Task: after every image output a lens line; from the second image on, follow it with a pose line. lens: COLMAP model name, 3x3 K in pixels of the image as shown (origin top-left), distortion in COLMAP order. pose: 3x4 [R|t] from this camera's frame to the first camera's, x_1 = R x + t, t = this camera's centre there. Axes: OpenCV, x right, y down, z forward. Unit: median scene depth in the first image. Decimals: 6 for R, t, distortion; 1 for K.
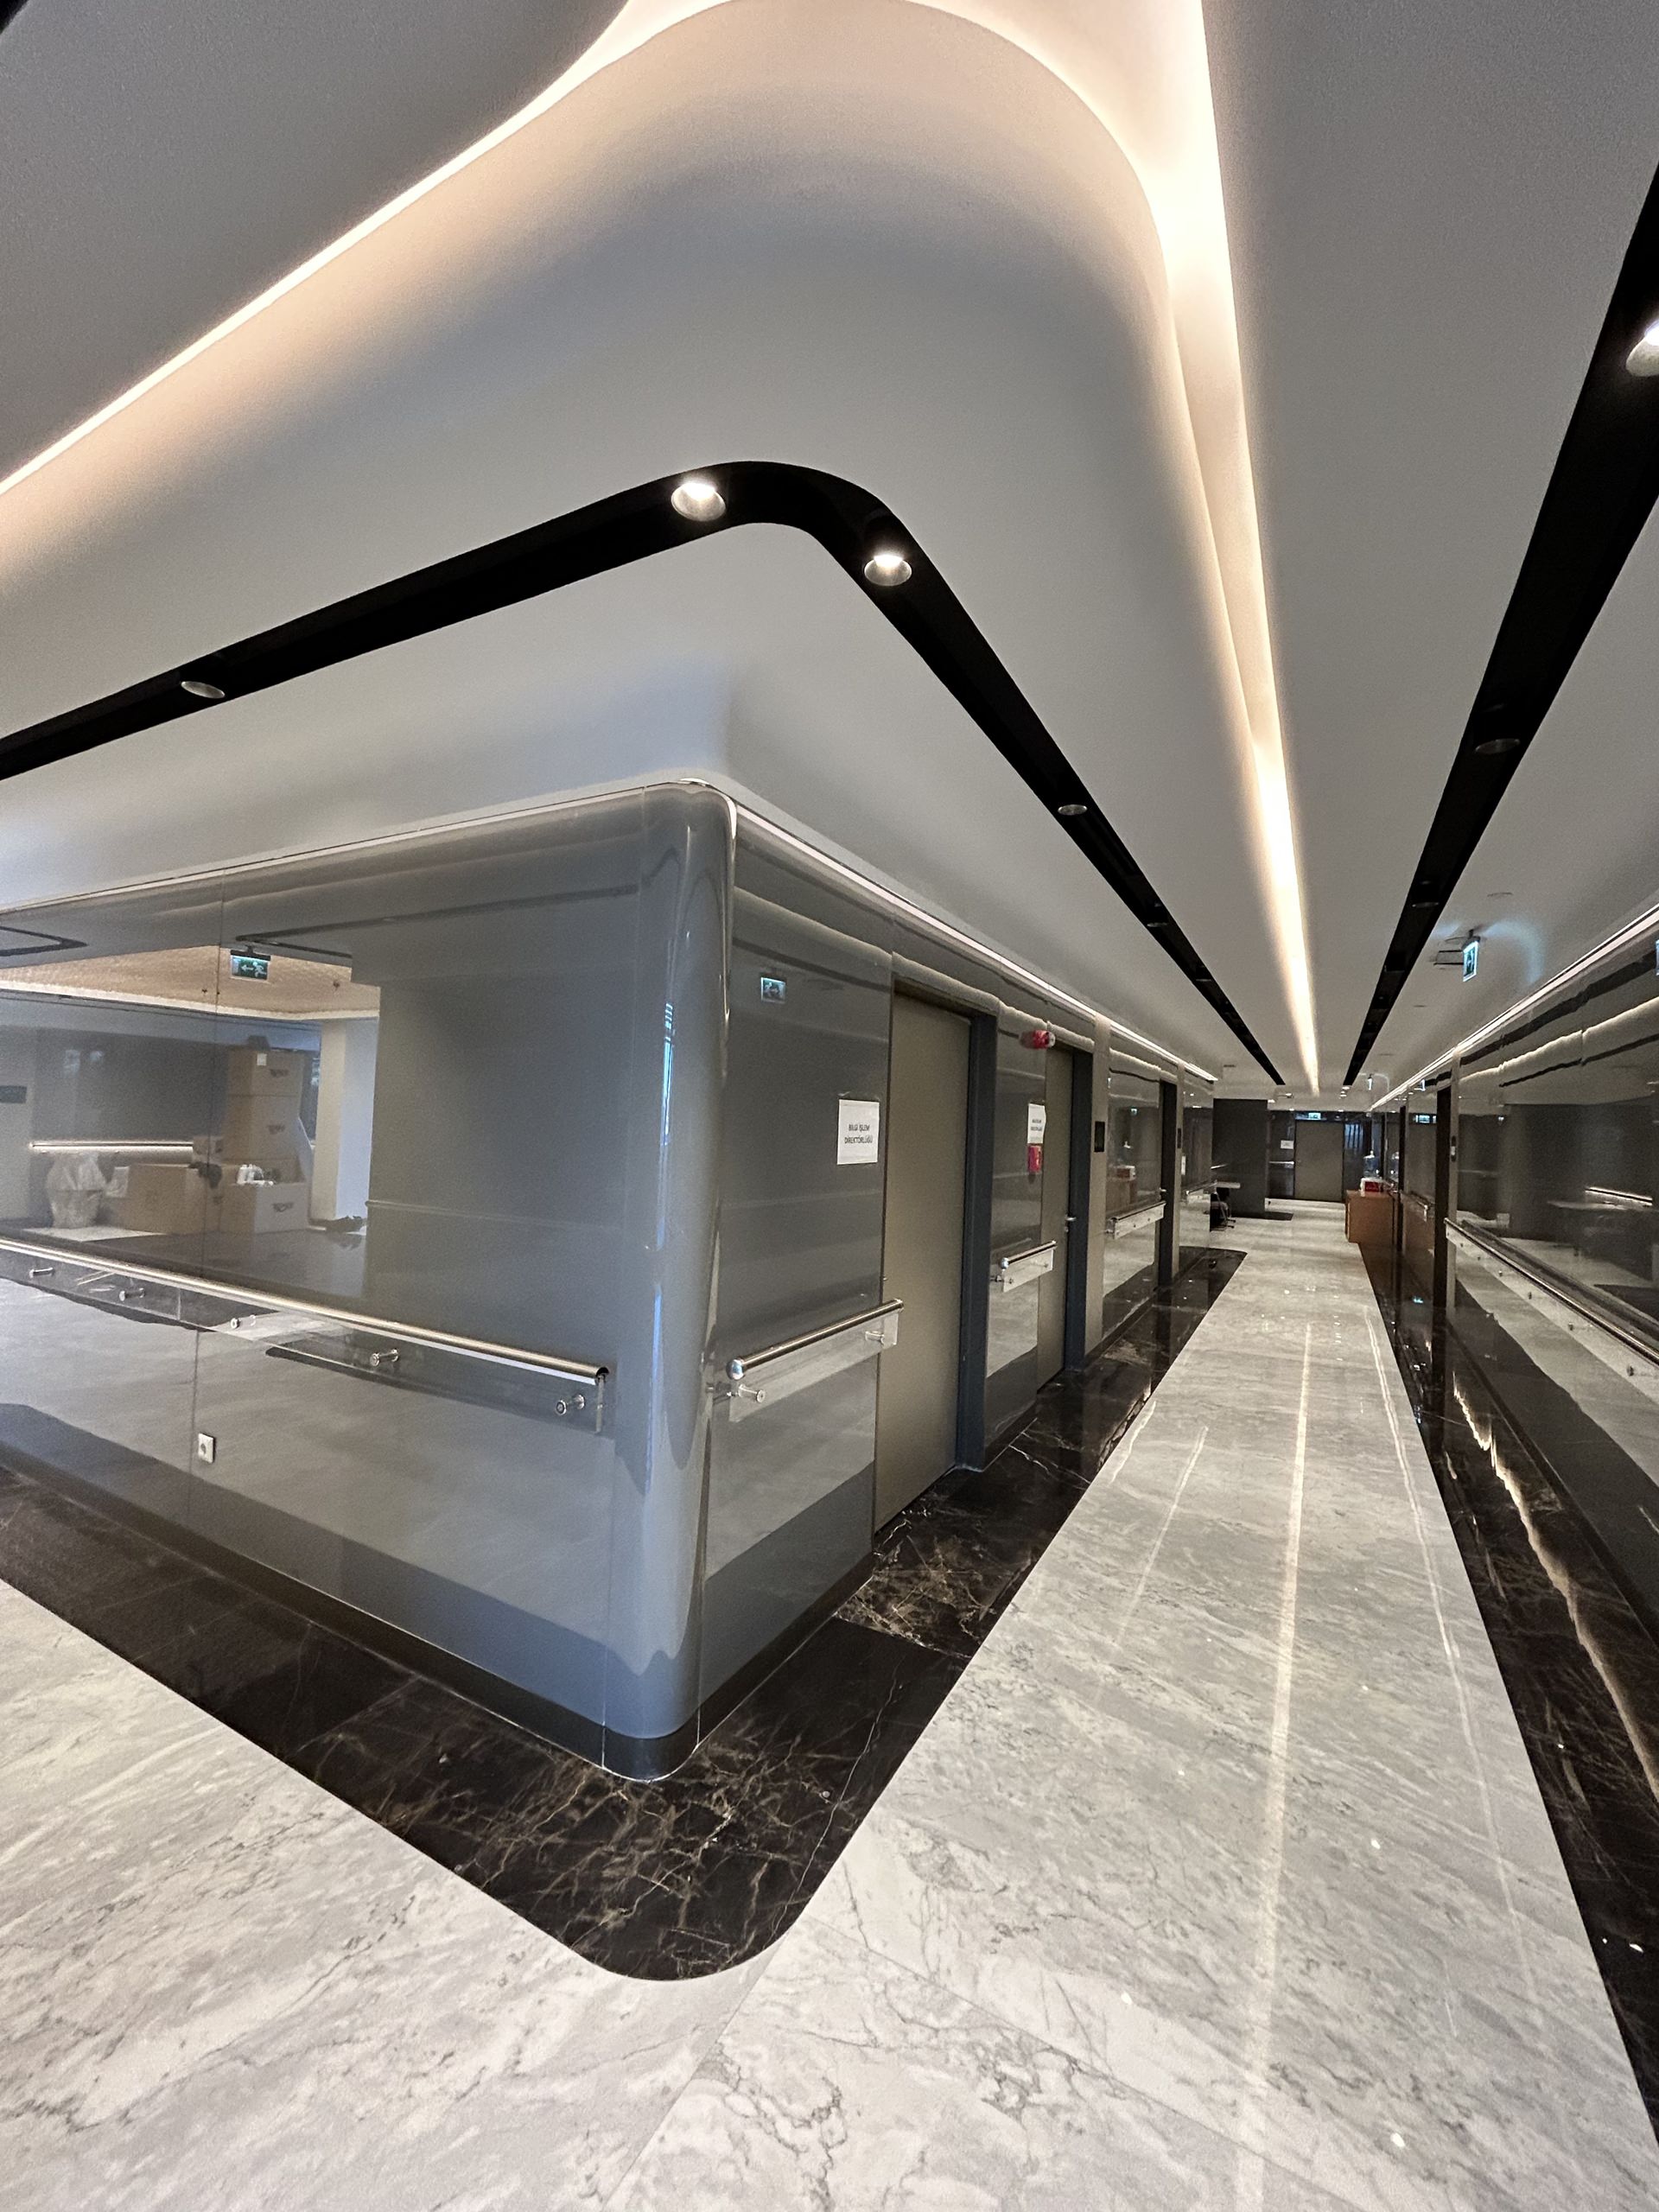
lens RADIAL K [[900.8, 0, 833.7], [0, 900.8, 1101.1], [0, 0, 1]] dist [0.002271, 0.000546]
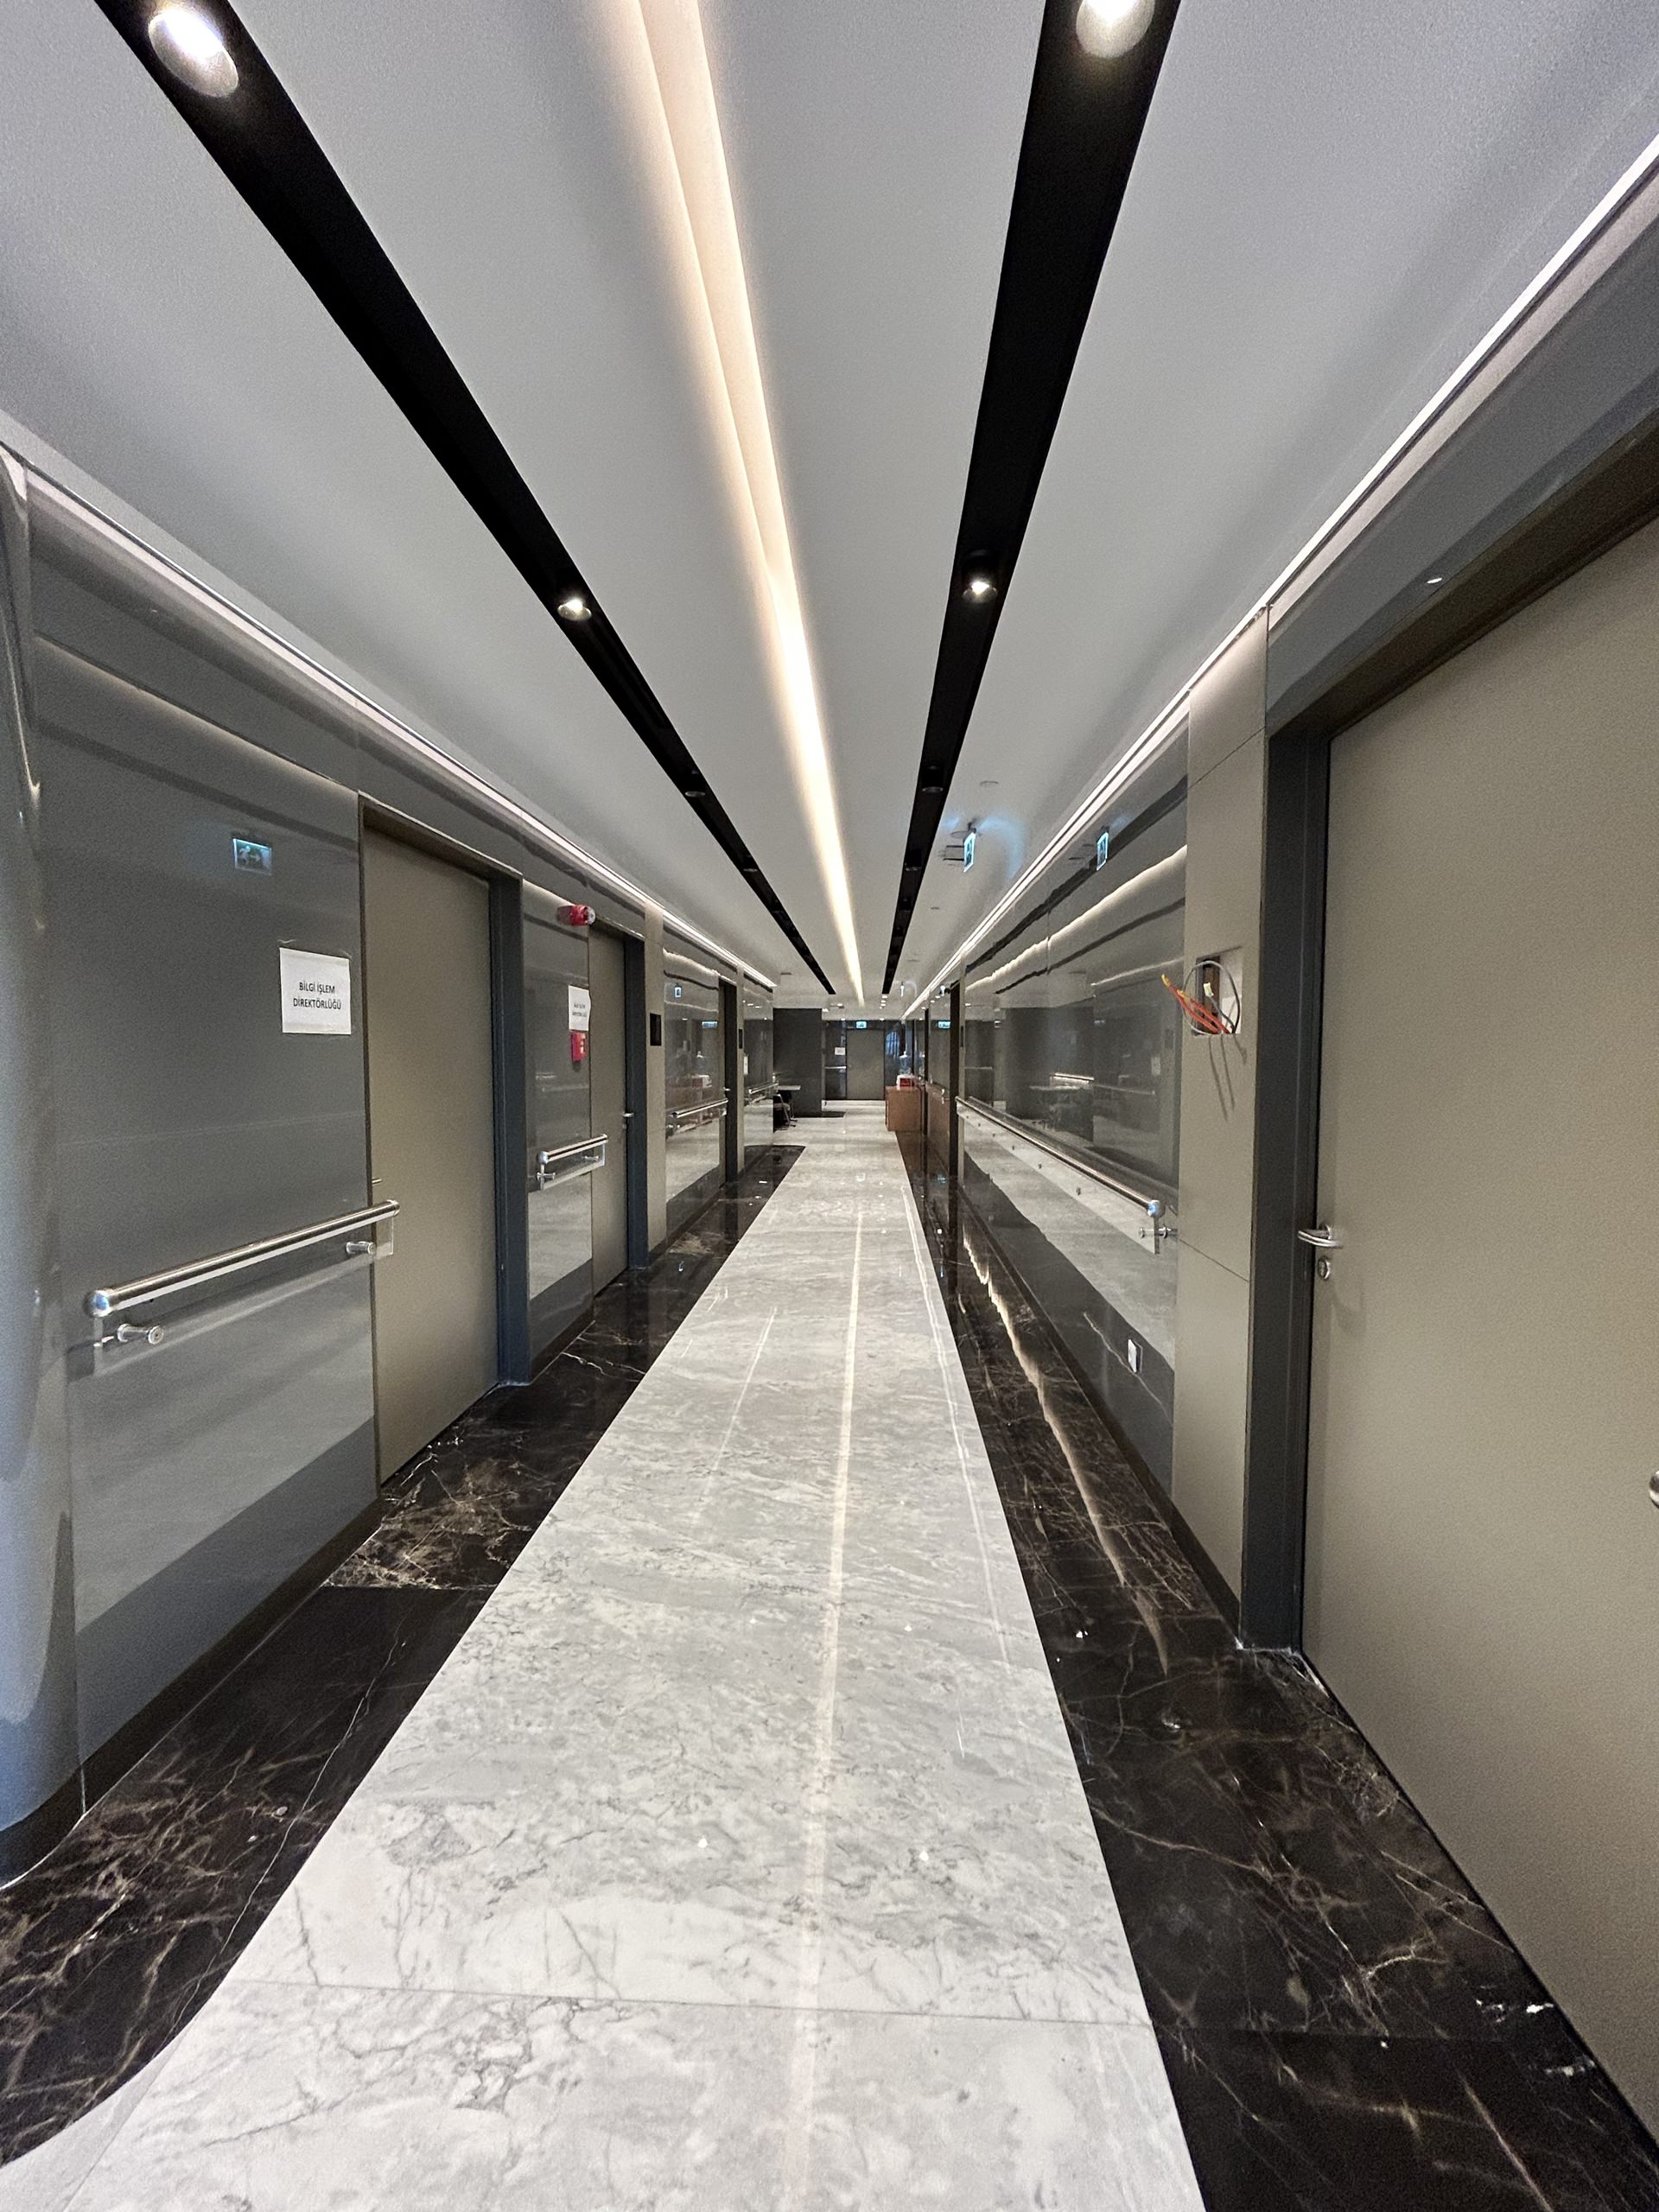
lens RADIAL K [[900.8, 0, 836.8], [0, 900.8, 1103.0], [0, 0, 1]] dist [0.002271, 0.000546]
pose [[0.896100, -0.060630, 0.439693, 0.085205], [0.021561, 0.995403, 0.093318, 0.068042], [-0.443329, -0.074142, 0.893287, 0.094325]]
